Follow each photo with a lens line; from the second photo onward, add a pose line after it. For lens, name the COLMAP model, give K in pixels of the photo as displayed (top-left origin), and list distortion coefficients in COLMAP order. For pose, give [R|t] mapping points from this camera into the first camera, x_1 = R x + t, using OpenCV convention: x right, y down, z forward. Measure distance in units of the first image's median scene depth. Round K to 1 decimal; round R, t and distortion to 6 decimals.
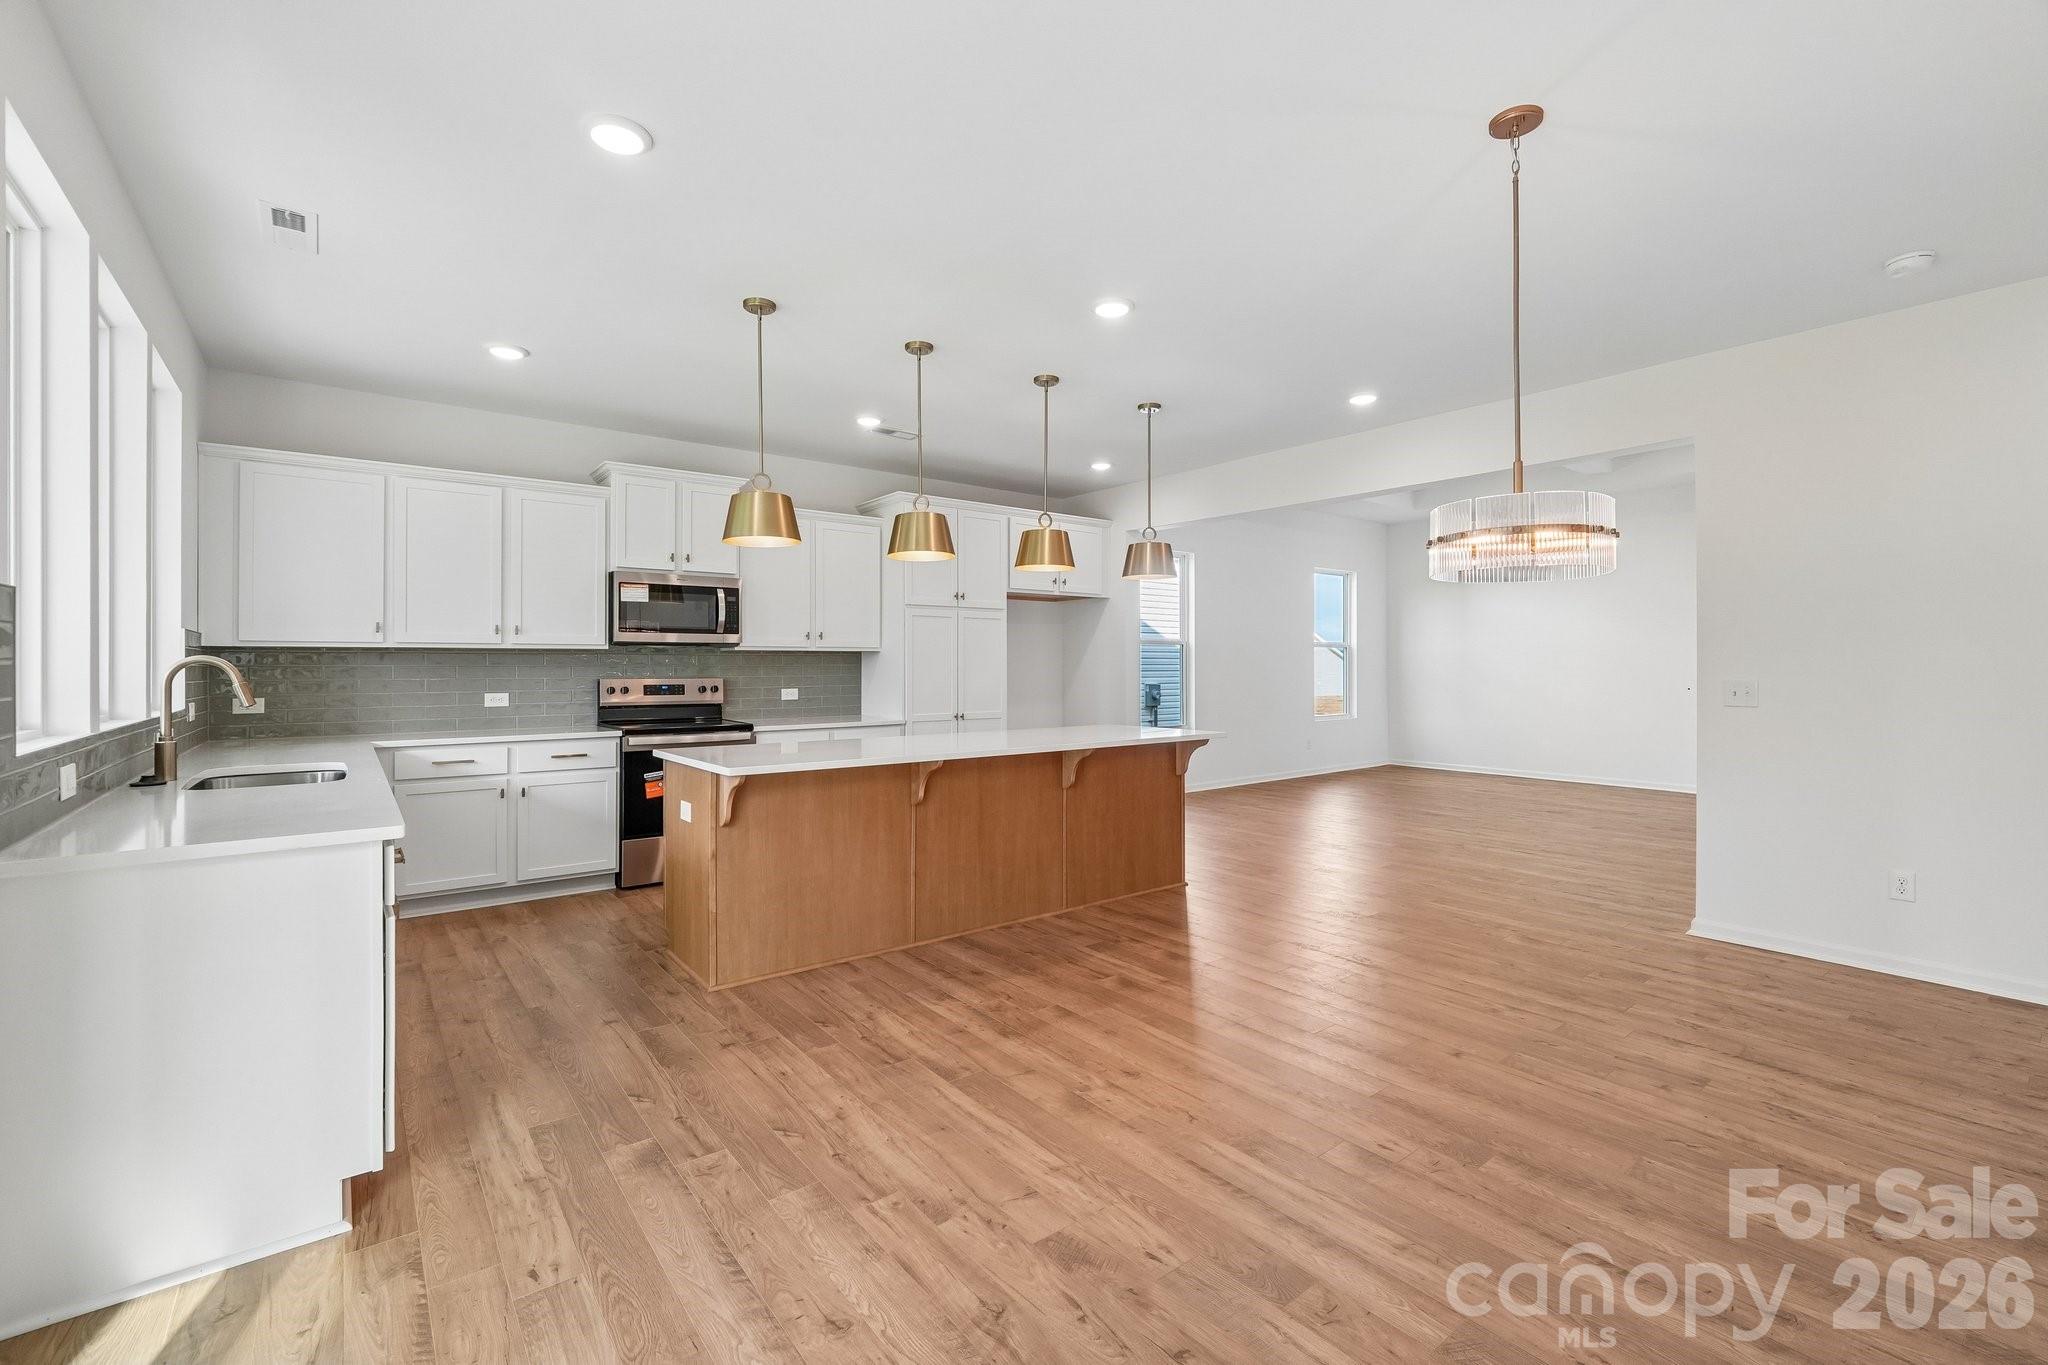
lens RADIAL K [[870.4, 0, 1030.8], [0, 870.4, 668.5], [0, 0, 1]] dist [-0.011696, 0.002112]
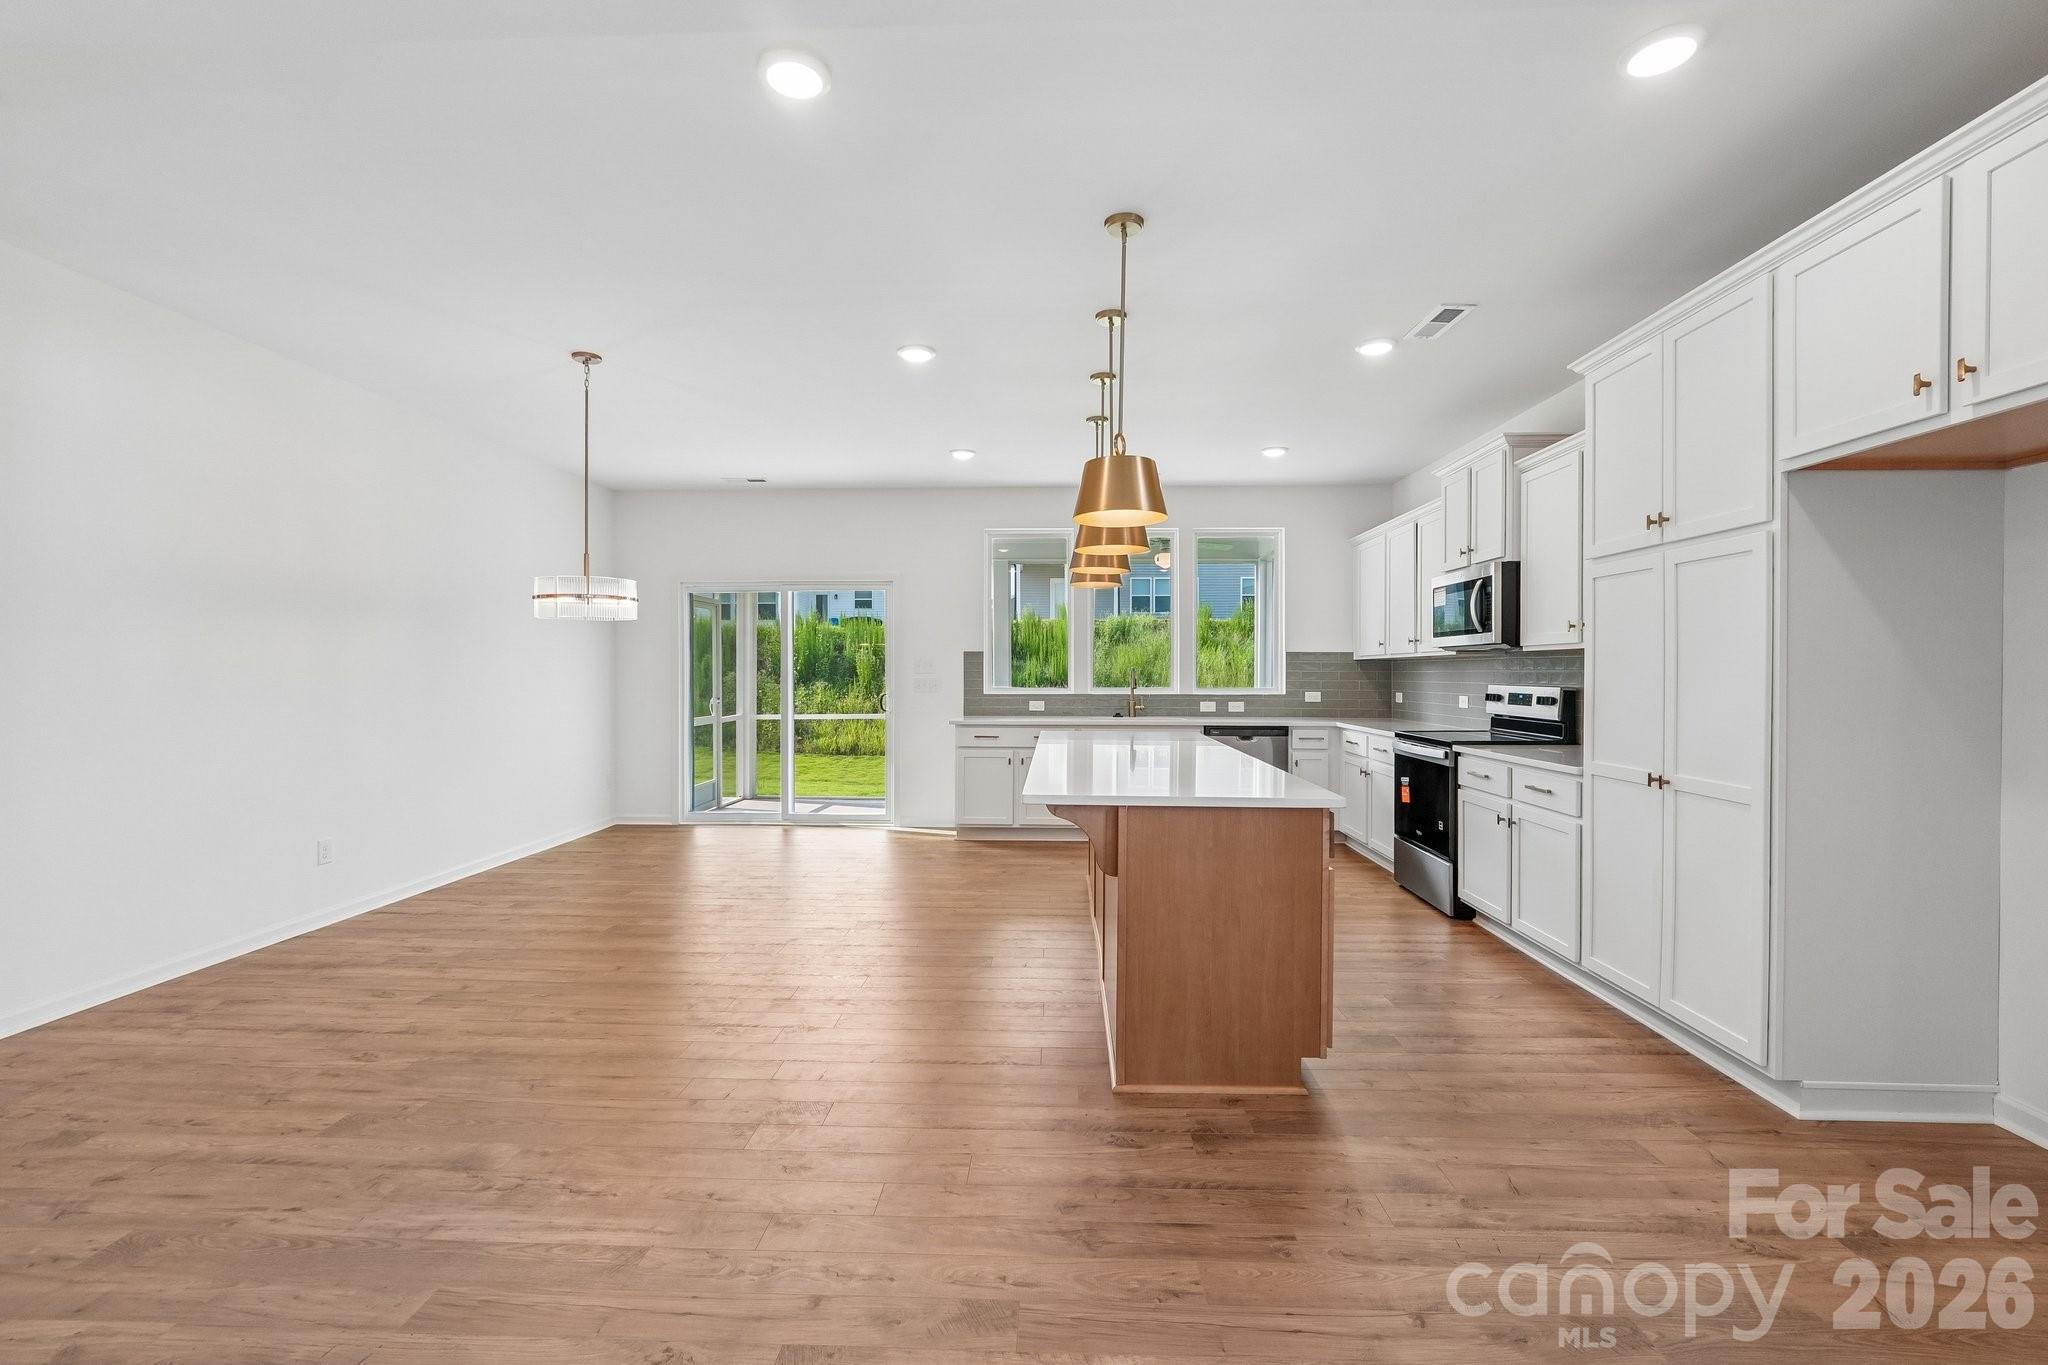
lens RADIAL K [[870.4, 0, 1026.1], [0, 870.4, 676.7], [0, 0, 1]] dist [-0.011696, 0.002112]
pose [[-0.650255, 0.004097, -0.759705, 1.123182], [-0.001364, 0.999978, 0.006560, -0.005079], [0.759715, 0.005302, -0.650235, 2.396024]]
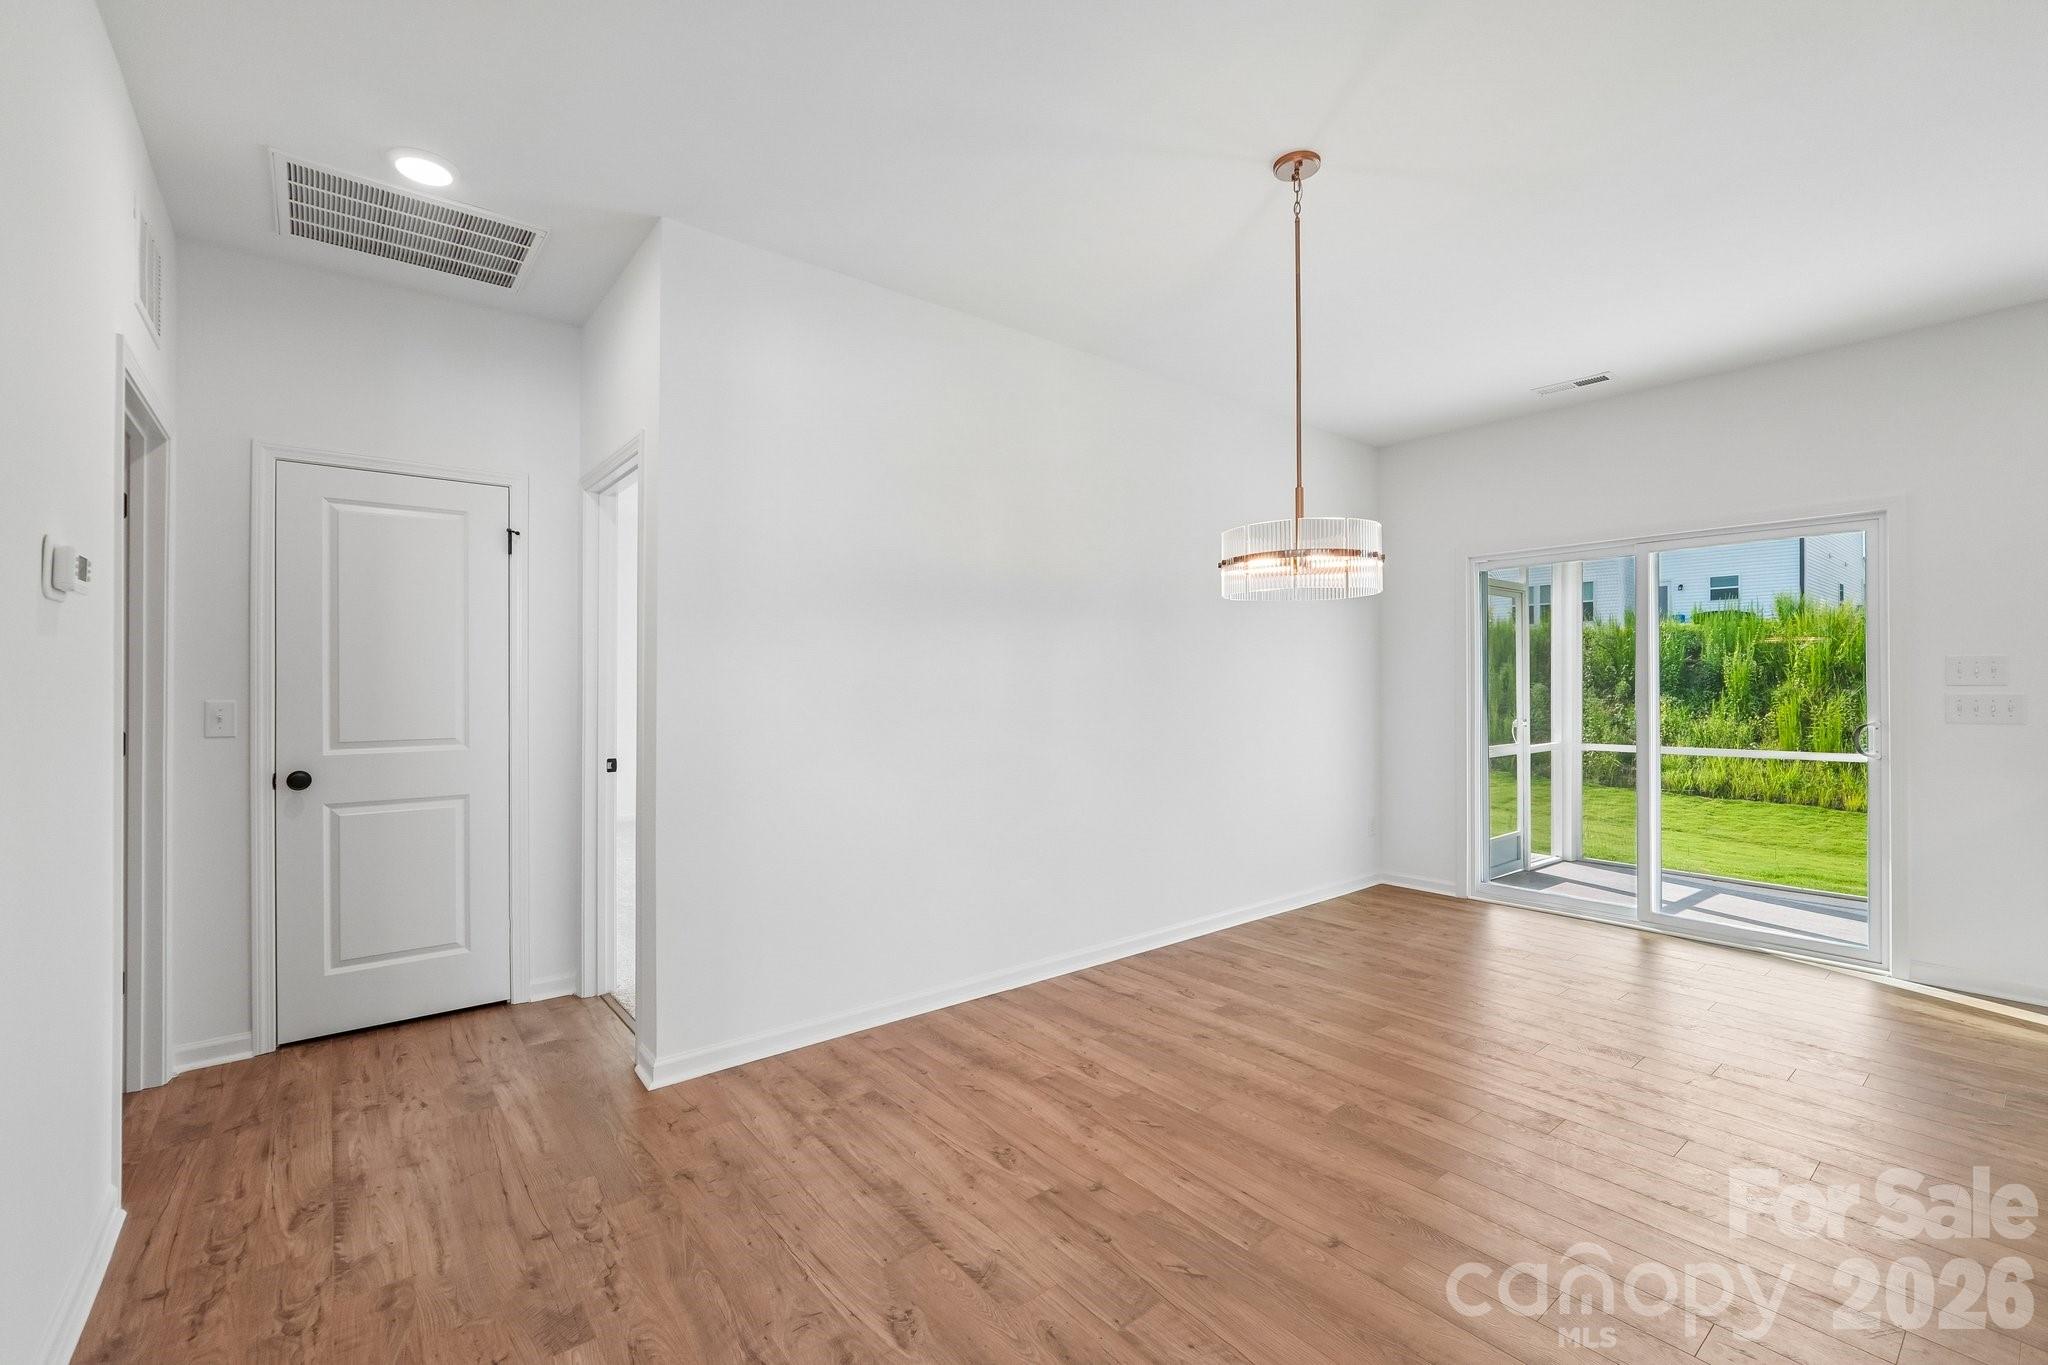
lens RADIAL K [[870.4, 0, 1032.8], [0, 870.4, 680.7], [0, 0, 1]] dist [-0.011696, 0.002112]
pose [[-0.999928, 0.002971, -0.011663, 0.763243], [0.003018, 0.999987, -0.004079, -0.000283], [0.011651, -0.004114, -0.999924, 1.742504]]
